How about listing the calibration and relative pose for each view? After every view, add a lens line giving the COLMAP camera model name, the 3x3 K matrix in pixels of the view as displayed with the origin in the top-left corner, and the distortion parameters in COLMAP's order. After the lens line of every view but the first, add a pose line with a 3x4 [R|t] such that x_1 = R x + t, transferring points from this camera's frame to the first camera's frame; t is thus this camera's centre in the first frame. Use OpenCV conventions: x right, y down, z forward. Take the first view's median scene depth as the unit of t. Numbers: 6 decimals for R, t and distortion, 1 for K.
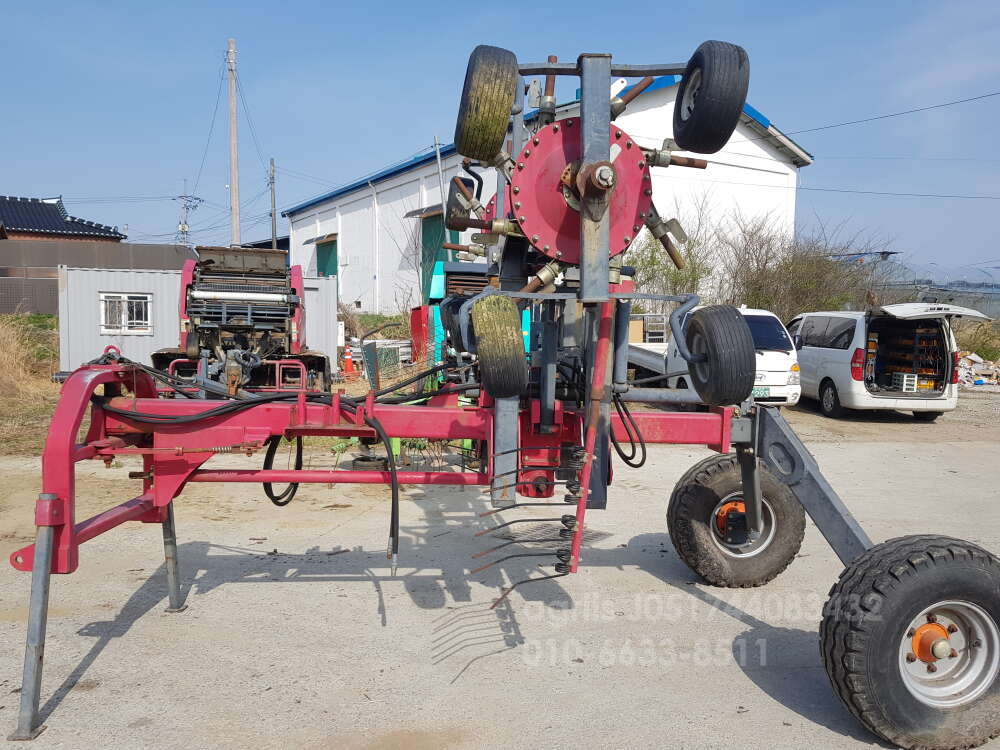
lens RADIAL K [[773.7, 0, 504.2], [0, 773.7, 377.6], [0, 0, 1]] dist [-0.003947, -0.008626]
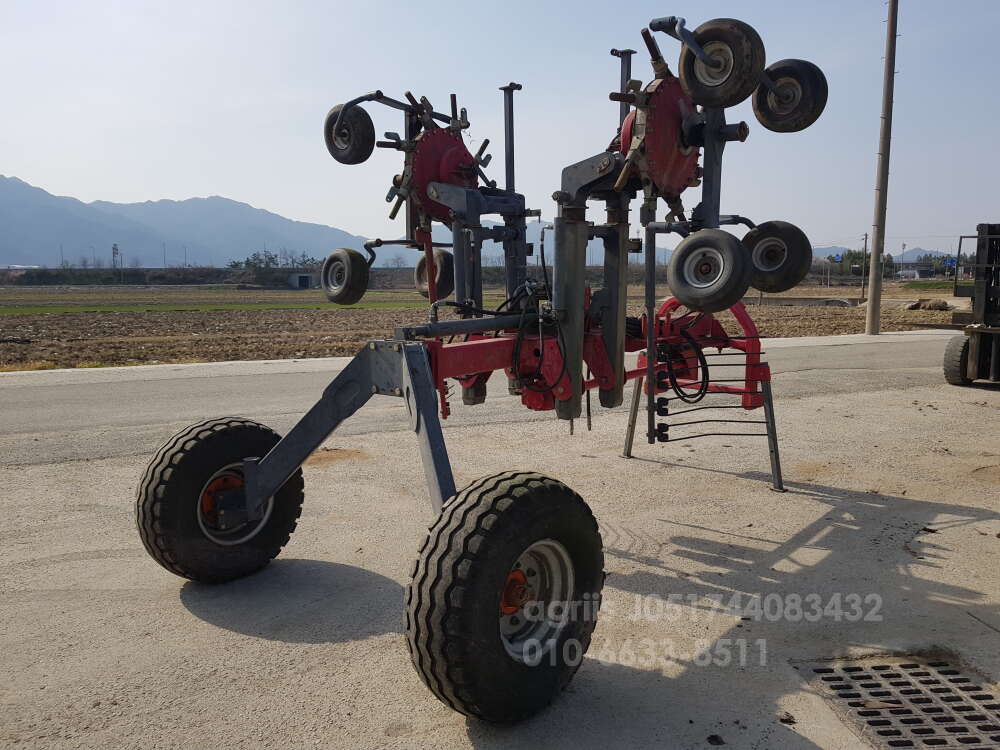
lens RADIAL K [[773.7, 0, 507.0], [0, 773.7, 370.4], [0, 0, 1]] dist [-0.003947, -0.008626]
pose [[-0.707569, 0.075501, -0.702600, 0.666059], [-0.058125, 0.984688, 0.164351, -0.066828], [0.704250, 0.157128, -0.692346, 1.323233]]
